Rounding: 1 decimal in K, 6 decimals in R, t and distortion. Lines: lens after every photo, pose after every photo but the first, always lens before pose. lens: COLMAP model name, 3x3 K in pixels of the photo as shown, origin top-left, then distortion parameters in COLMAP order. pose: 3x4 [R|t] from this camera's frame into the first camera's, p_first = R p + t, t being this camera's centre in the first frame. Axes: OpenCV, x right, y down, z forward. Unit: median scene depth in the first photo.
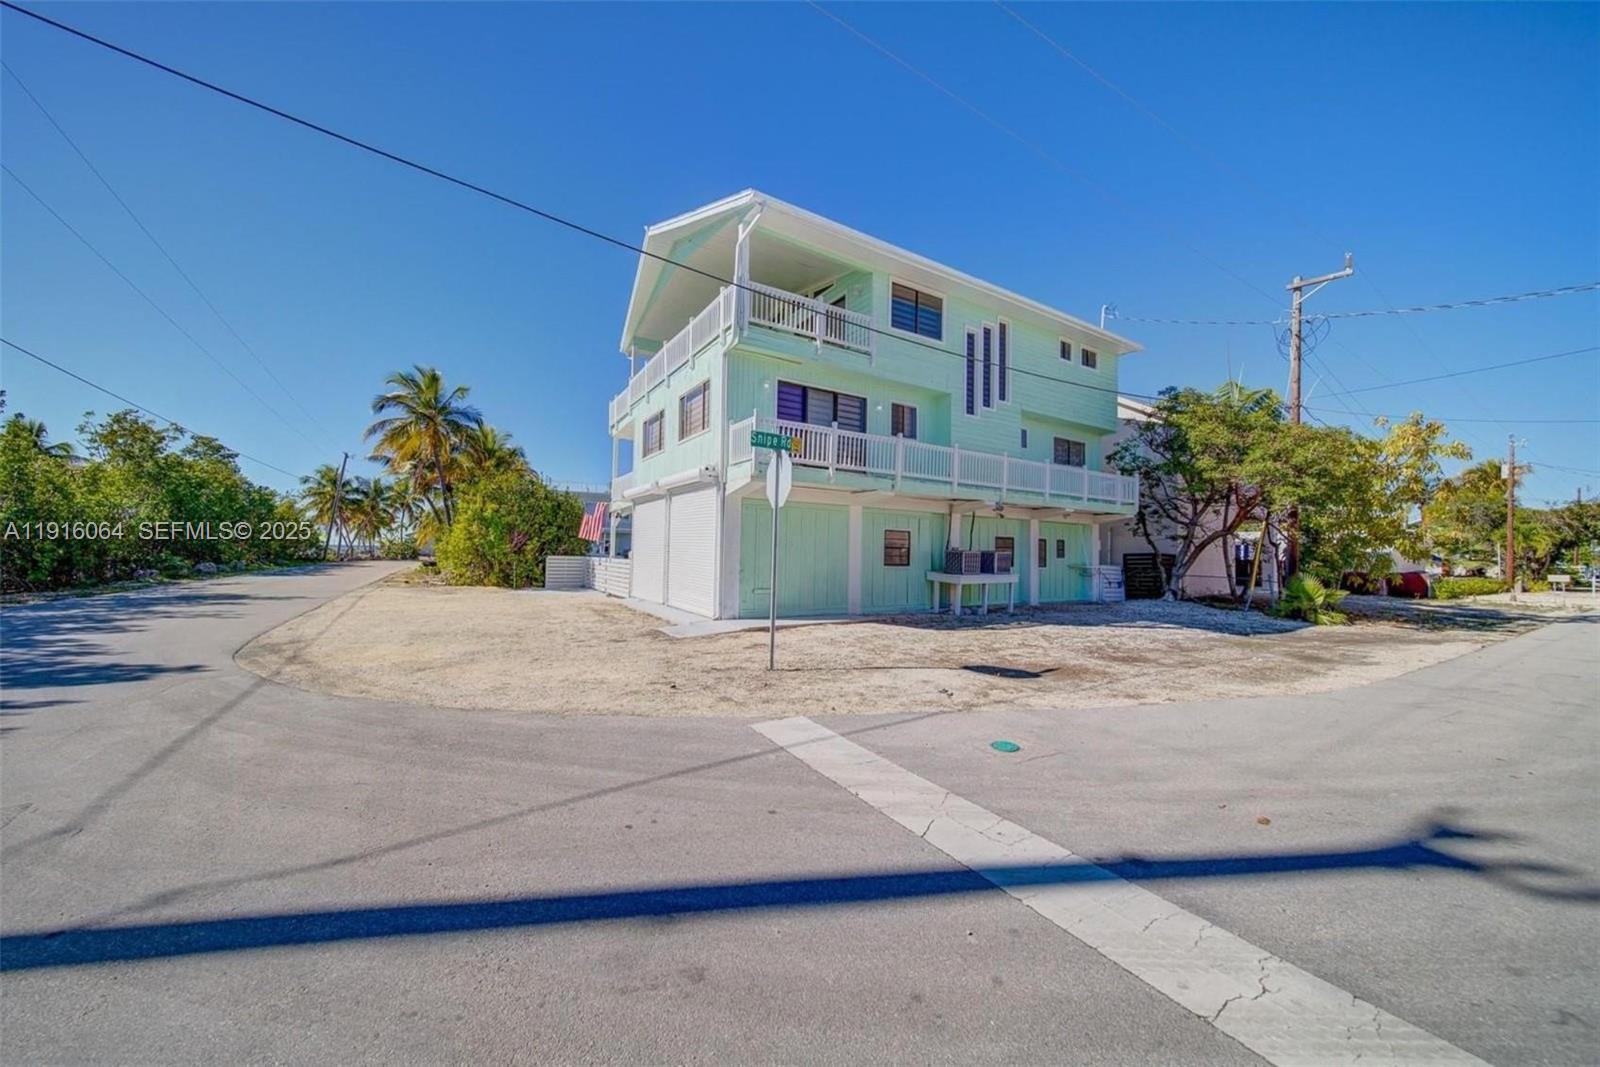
lens RADIAL K [[568.4, 0, 780.7], [0, 568.4, 529.3], [0, 0, 1]] dist [-0.008164, -0.000032]
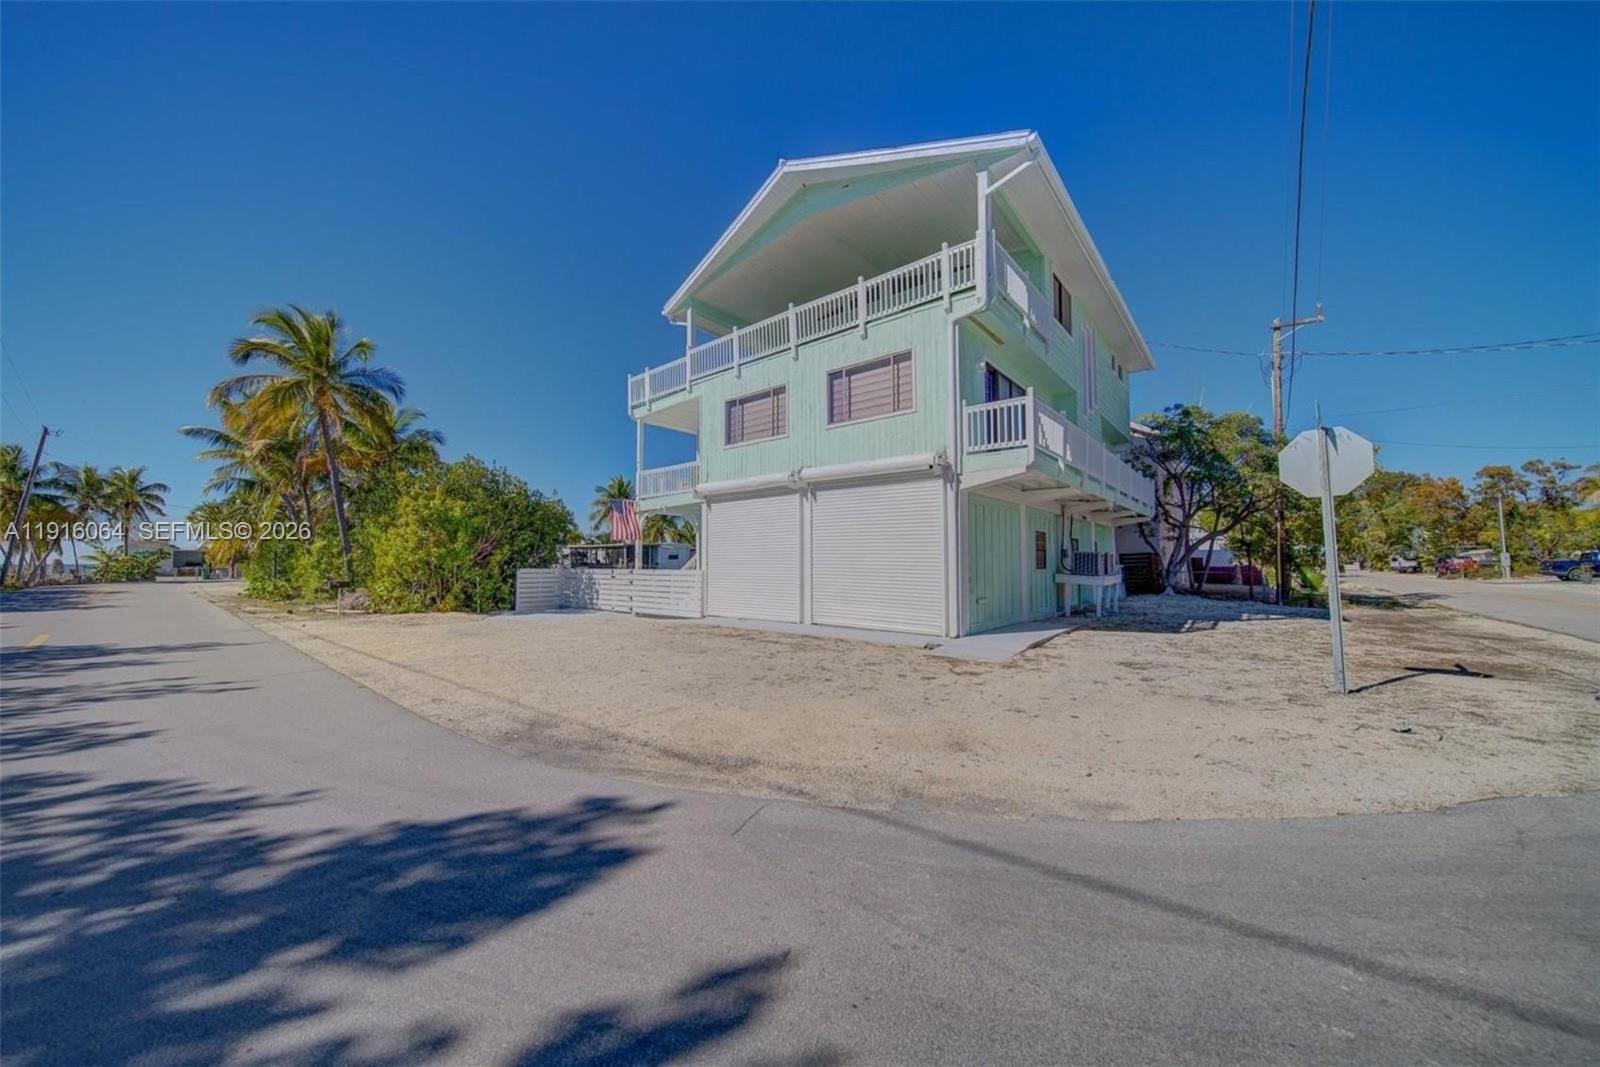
lens RADIAL K [[568.4, 0, 780.7], [0, 568.4, 529.3], [0, 0, 1]] dist [-0.008164, -0.000032]
pose [[0.944785, -0.001492, 0.327687, -0.408223], [0.005981, 0.999902, -0.012690, 0.005935], [-0.327636, 0.013950, 0.944701, 0.192056]]
